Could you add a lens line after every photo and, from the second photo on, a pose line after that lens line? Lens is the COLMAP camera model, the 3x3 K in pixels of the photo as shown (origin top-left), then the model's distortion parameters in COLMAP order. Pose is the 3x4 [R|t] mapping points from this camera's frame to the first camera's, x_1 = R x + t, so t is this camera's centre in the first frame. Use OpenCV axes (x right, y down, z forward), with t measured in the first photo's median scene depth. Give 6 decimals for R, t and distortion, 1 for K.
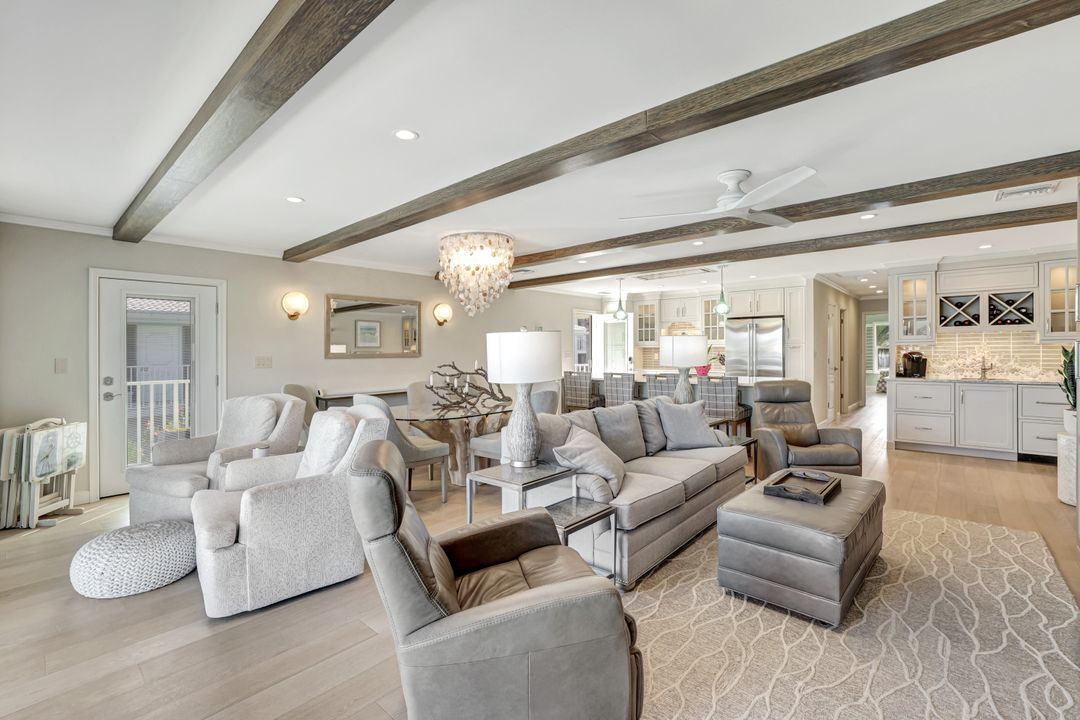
lens RADIAL K [[484.6, 0, 537.4], [0, 484.6, 351.7], [0, 0, 1]] dist [-0.014782, -0.000074]
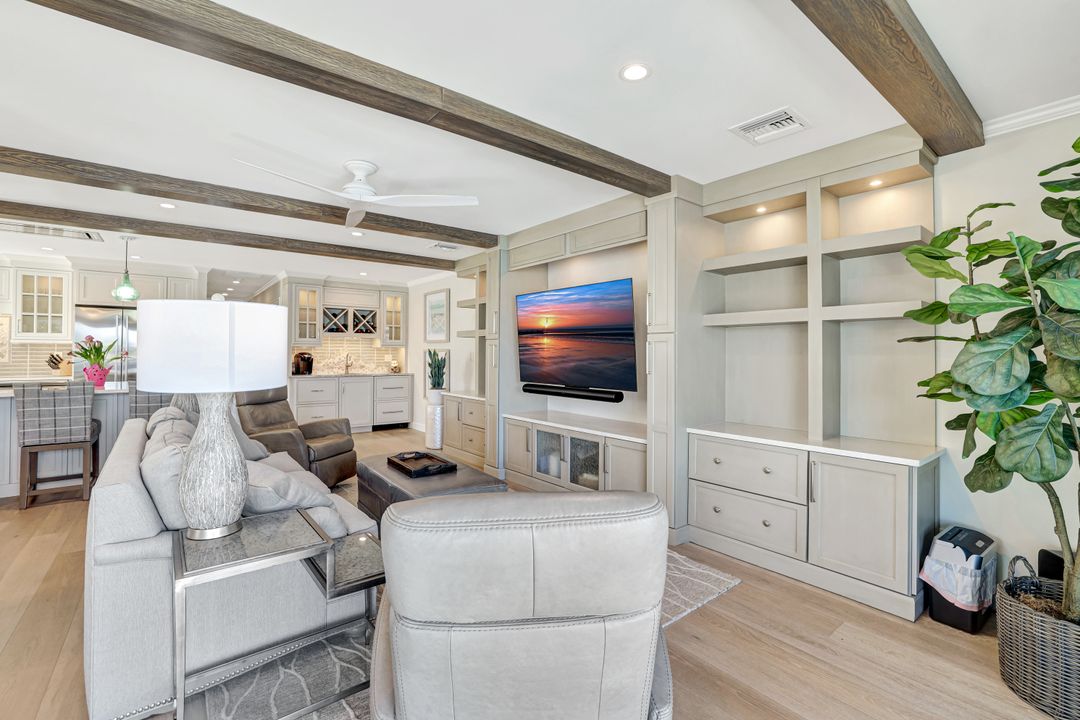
lens RADIAL K [[484.6, 0, 535.8], [0, 484.6, 360.0], [0, 0, 1]] dist [-0.014782, -0.000074]
pose [[0.174761, -0.003943, 0.984603, -0.278254], [-0.003618, 0.999983, 0.004647, 0.011988], [-0.984604, -0.004375, 0.174743, 0.266636]]
